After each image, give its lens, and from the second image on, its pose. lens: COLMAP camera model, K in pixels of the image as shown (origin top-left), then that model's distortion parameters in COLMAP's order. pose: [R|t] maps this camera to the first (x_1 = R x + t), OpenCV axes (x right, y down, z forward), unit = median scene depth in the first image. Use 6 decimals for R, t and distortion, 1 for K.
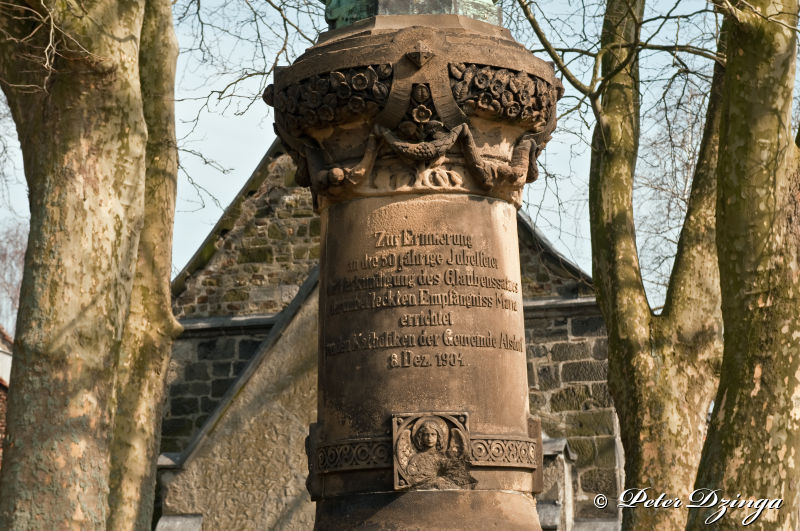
lens RADIAL K [[2104.0, 0, 400.5], [0, 2104.0, 267.0], [0, 0, 1]] dist [-0.023163, 0.000000]
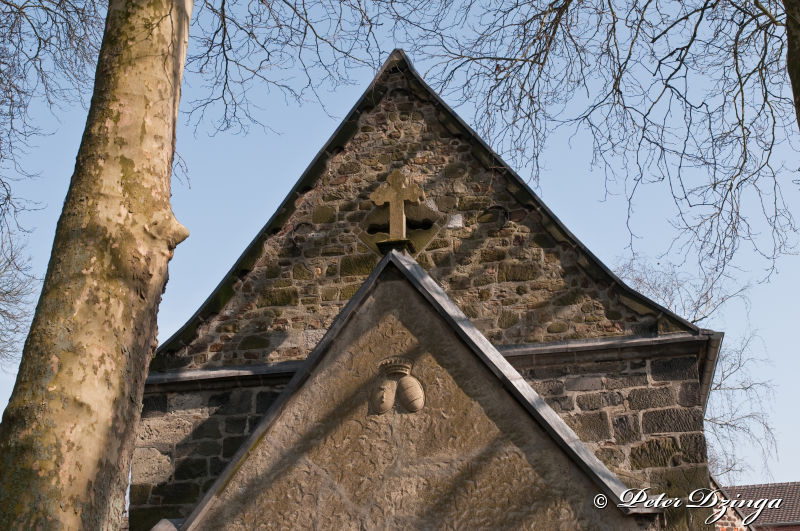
lens RADIAL K [[1244.6, 0, 399.2], [0, 1244.6, 263.8], [0, 0, 1]] dist [-0.056879, 0.000000]
pose [[0.998485, 0.019916, 0.051285, -0.045415], [-0.010034, 0.982467, -0.186165, 0.077718], [-0.054094, 0.185369, 0.981179, 0.483580]]
